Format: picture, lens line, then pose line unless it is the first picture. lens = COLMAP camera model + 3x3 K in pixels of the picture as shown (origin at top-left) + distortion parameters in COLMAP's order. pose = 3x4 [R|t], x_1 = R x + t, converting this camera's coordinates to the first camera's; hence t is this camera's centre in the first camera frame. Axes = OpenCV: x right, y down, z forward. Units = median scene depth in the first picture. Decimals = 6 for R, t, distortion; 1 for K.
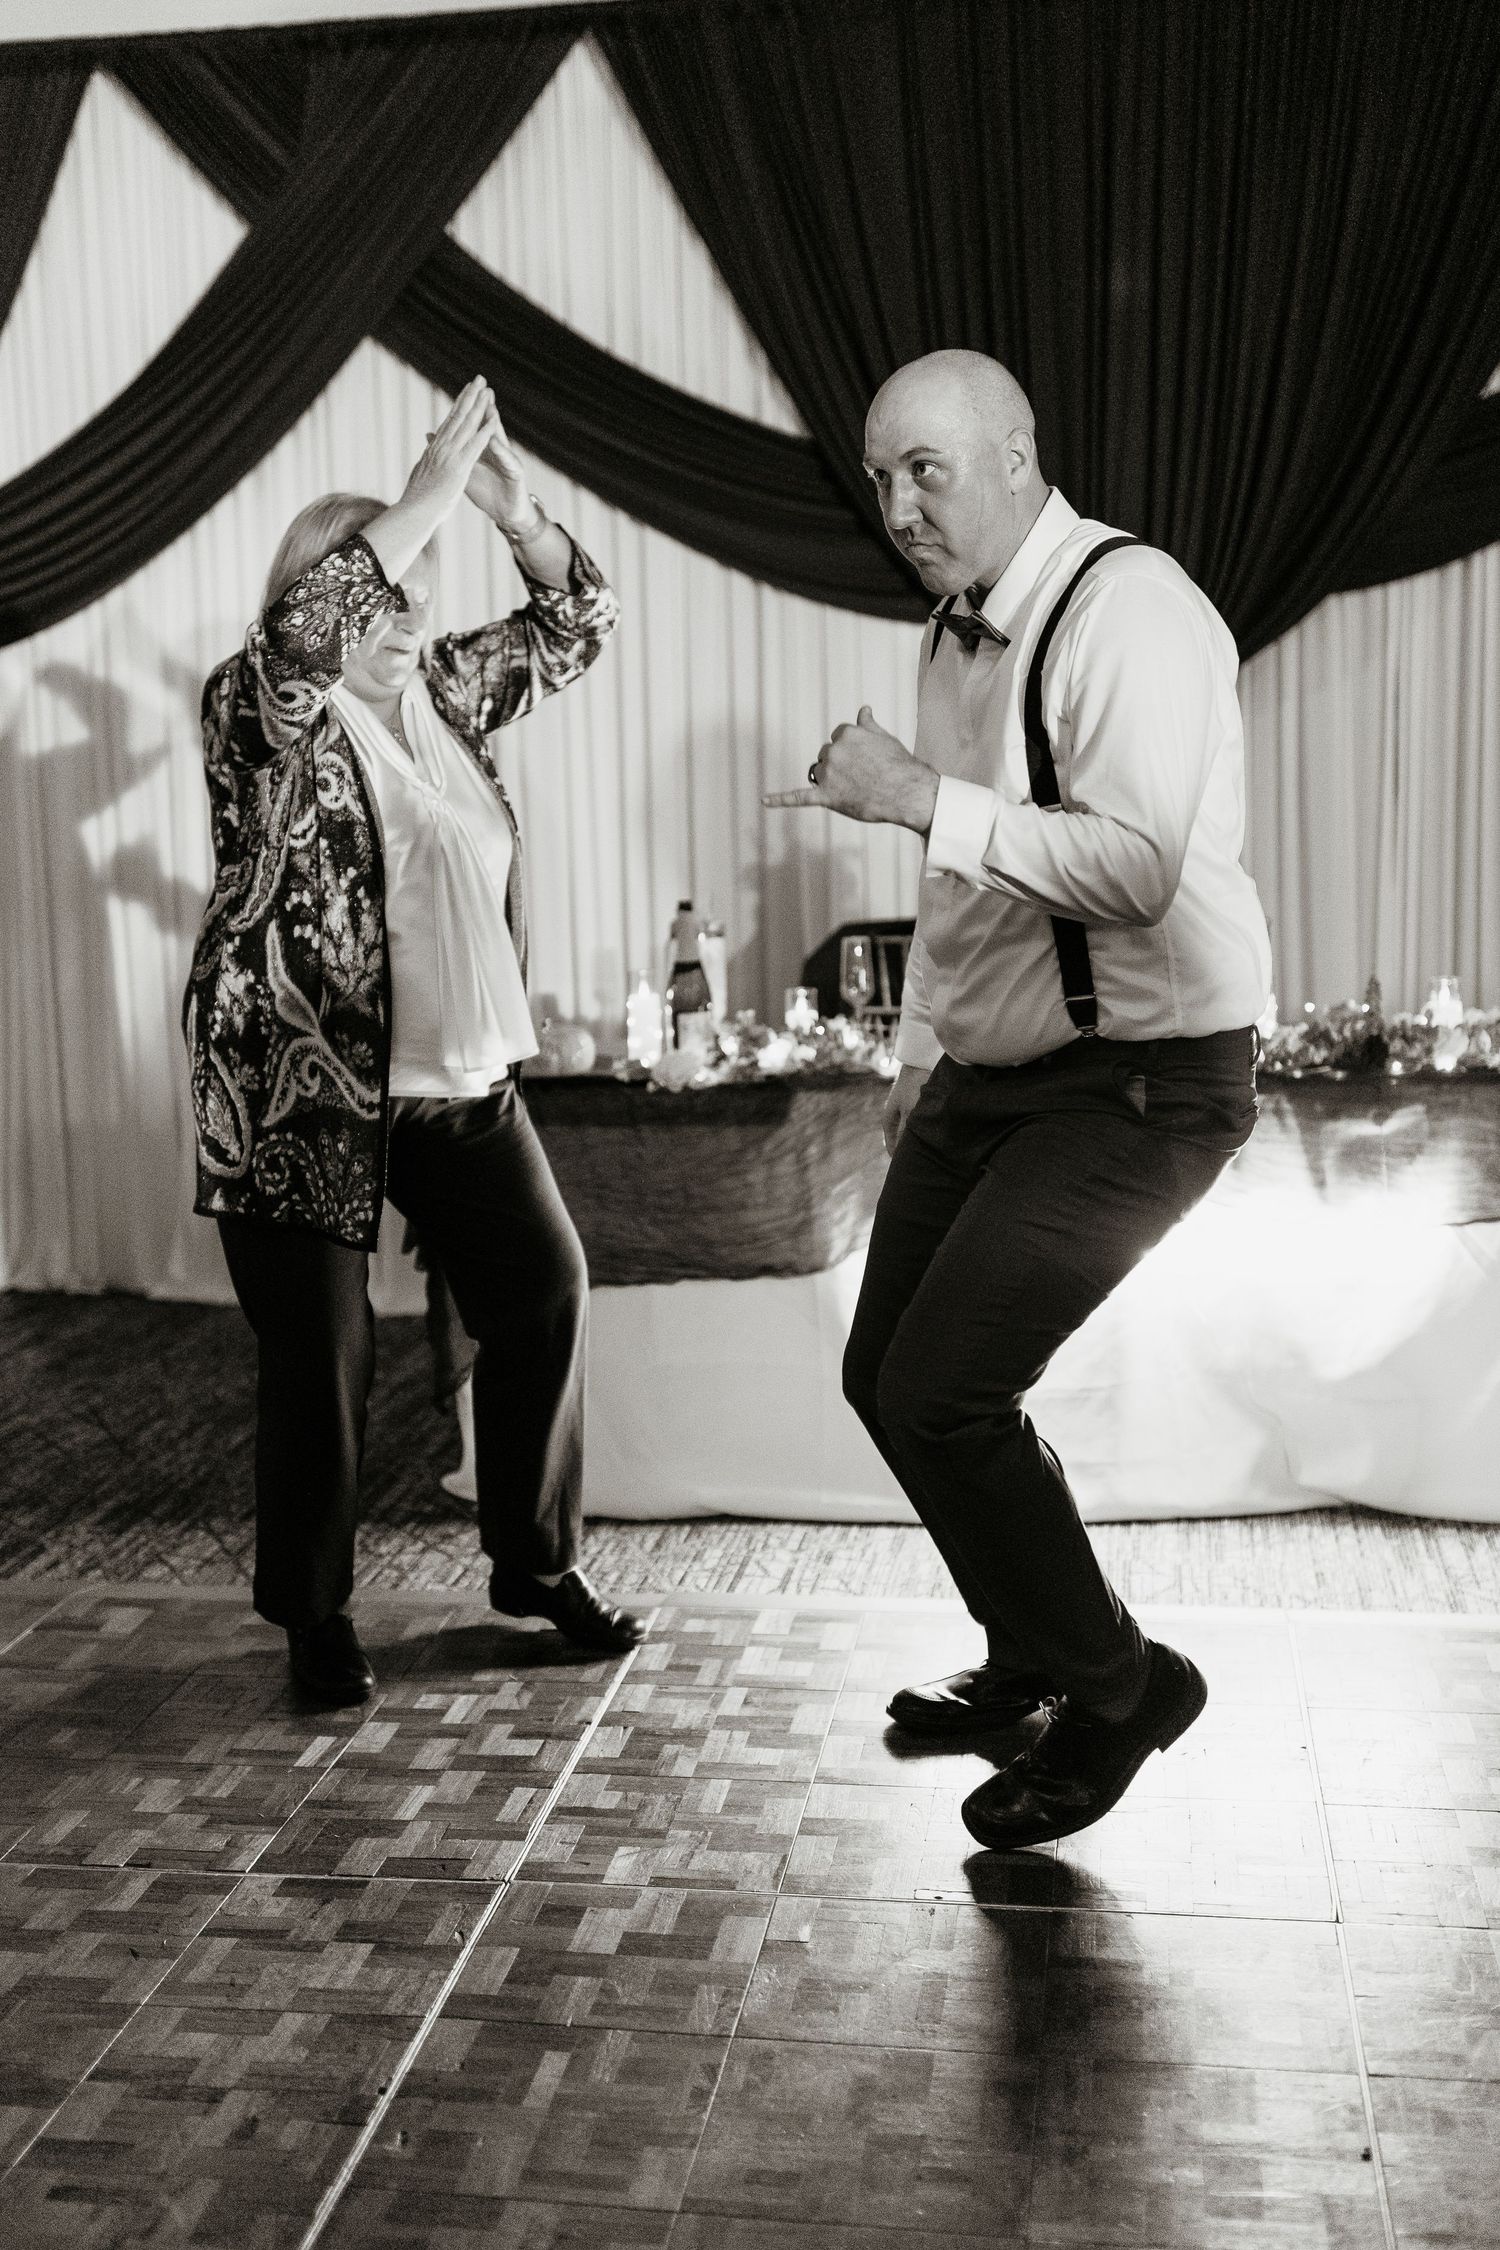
lens RADIAL K [[2250.6, 0, 691.4], [0, 2250.6, 1130.8], [0, 0, 1]] dist [0.002063, -0.003645]
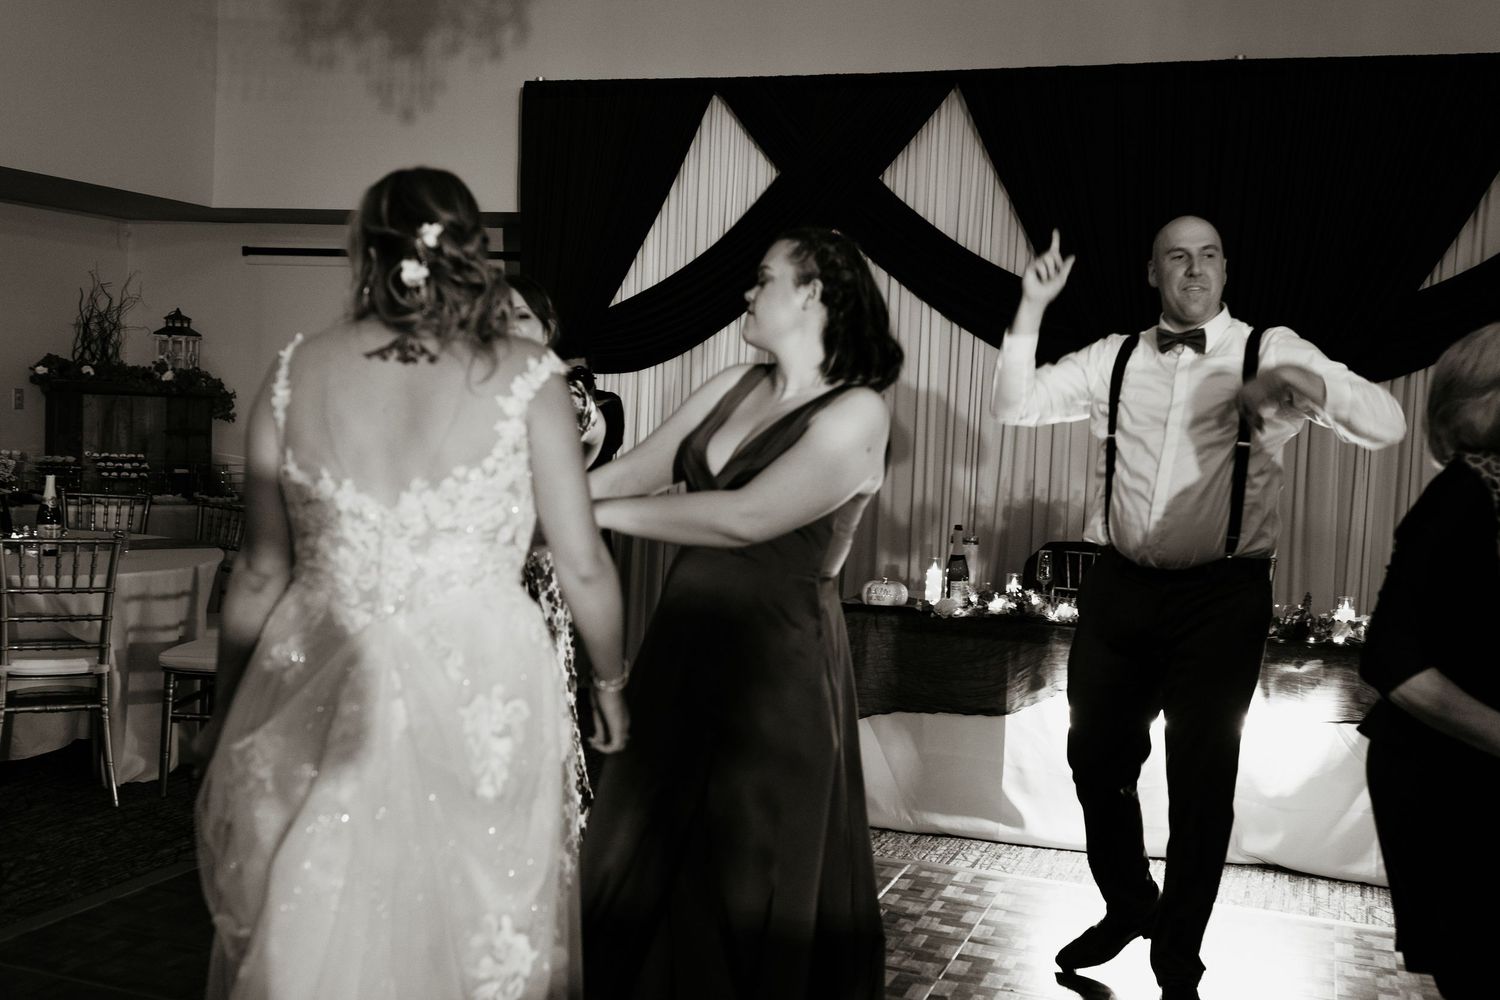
lens RADIAL K [[1500.4, 0, 750.0], [0, 1500.4, 500.0], [0, 0, 1]] dist [0.002063, -0.003645]
pose [[0.978823, 0.078913, -0.188888, 0.081784], [-0.097888, 0.990813, -0.093318, 0.024357], [0.179789, 0.109832, 0.977555, -0.439669]]
